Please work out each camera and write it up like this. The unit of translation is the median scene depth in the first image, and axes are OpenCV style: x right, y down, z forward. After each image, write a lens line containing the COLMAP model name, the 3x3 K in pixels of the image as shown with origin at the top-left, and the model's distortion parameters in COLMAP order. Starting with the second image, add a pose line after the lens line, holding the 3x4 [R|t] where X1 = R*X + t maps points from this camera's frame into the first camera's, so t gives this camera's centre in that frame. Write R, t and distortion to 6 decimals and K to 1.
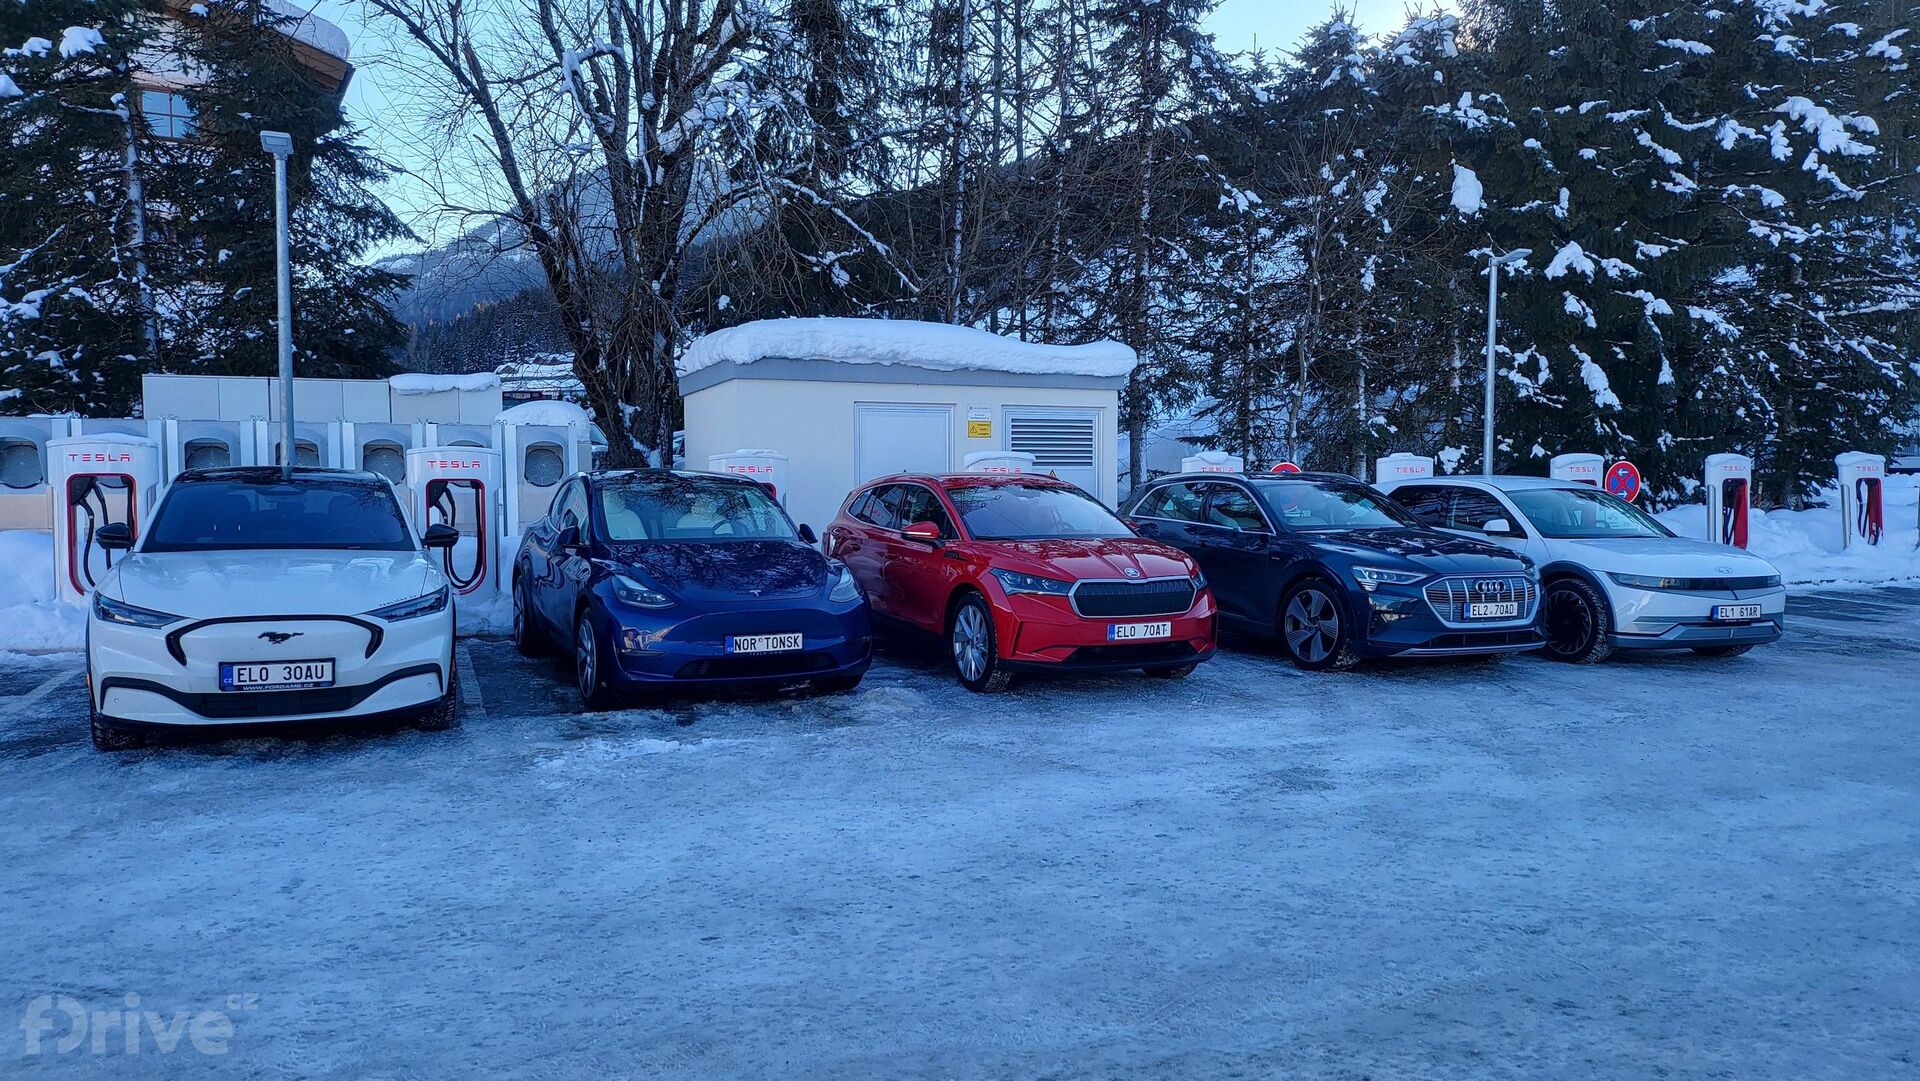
lens RADIAL K [[1362.3, 0, 945.7], [0, 1362.3, 539.3], [0, 0, 1]] dist [0.038009, -0.042698]
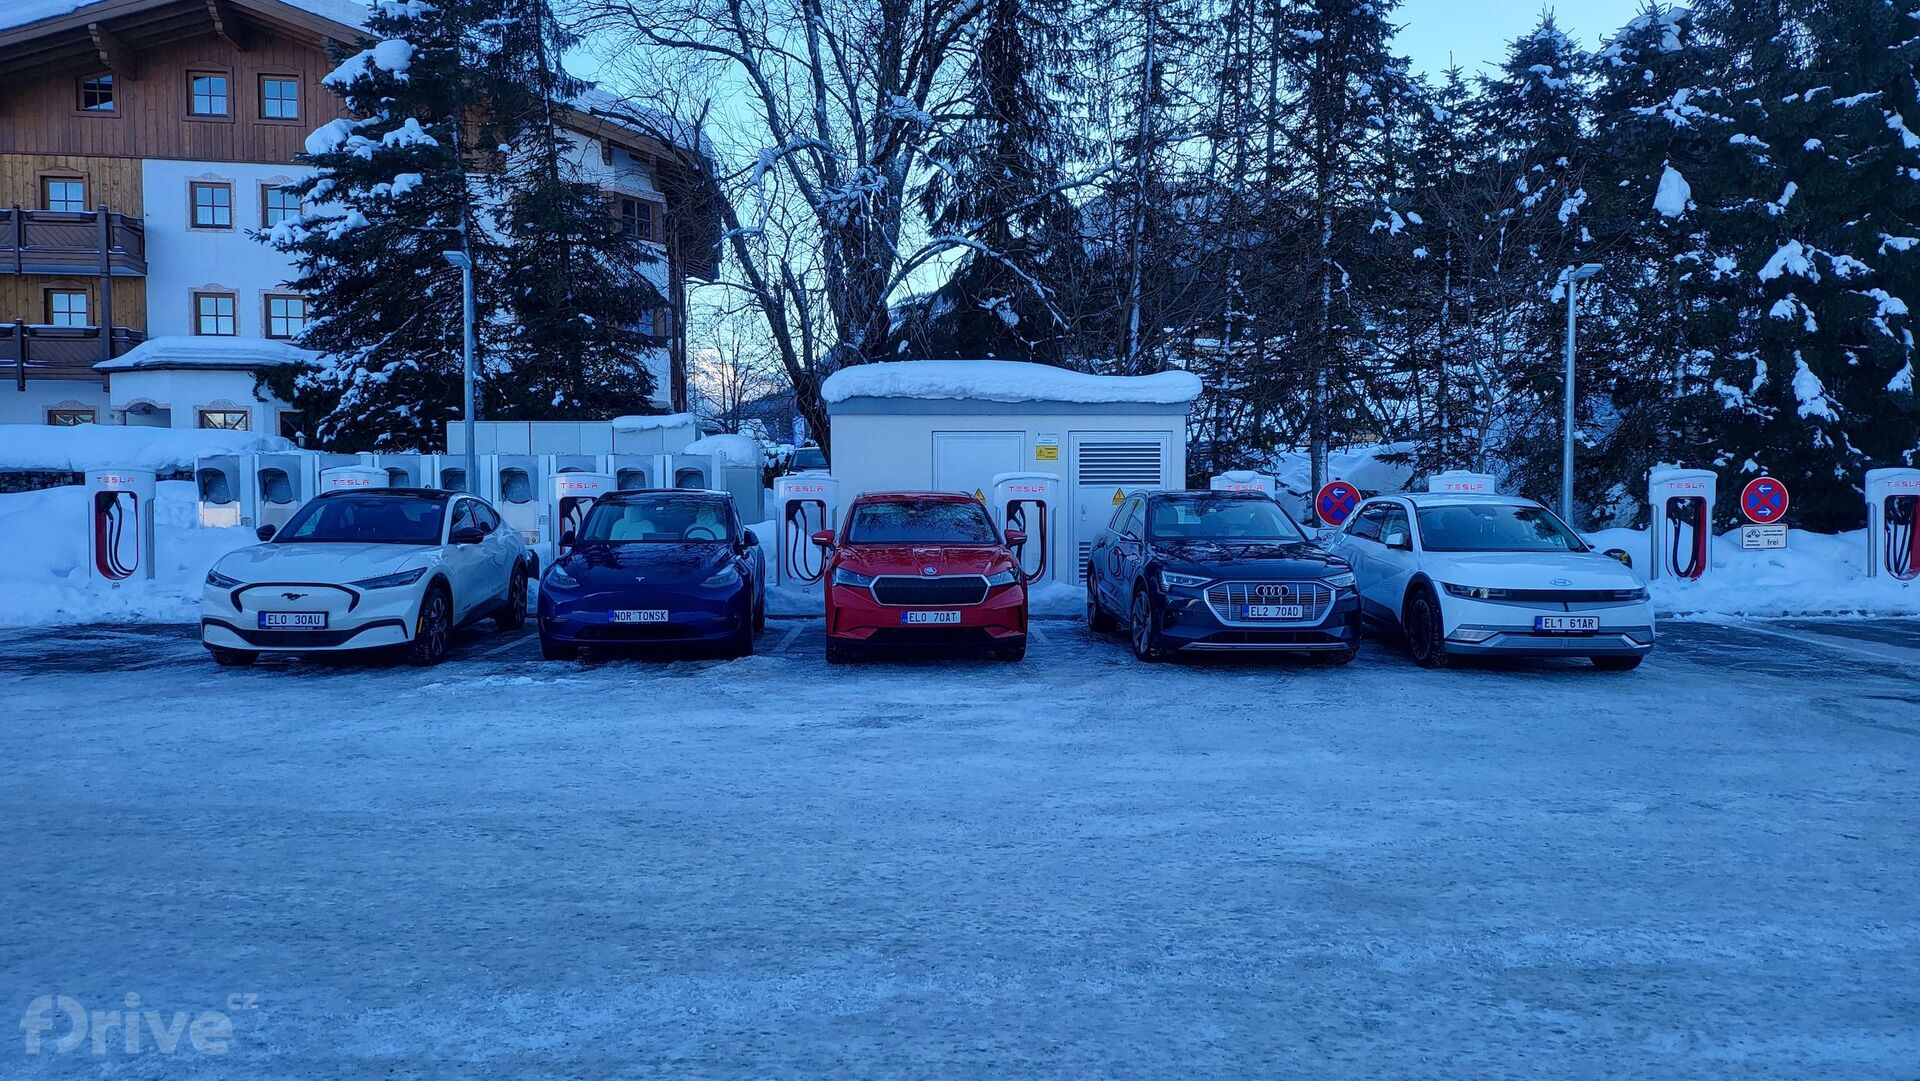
lens RADIAL K [[1362.3, 0, 925.1], [0, 1362.3, 532.3], [0, 0, 1]] dist [0.038009, -0.042698]
pose [[0.935103, 0.007830, -0.354290, 0.244526], [-0.014450, 0.999767, -0.016043, 0.003853], [0.354082, 0.020121, 0.934998, -0.072488]]
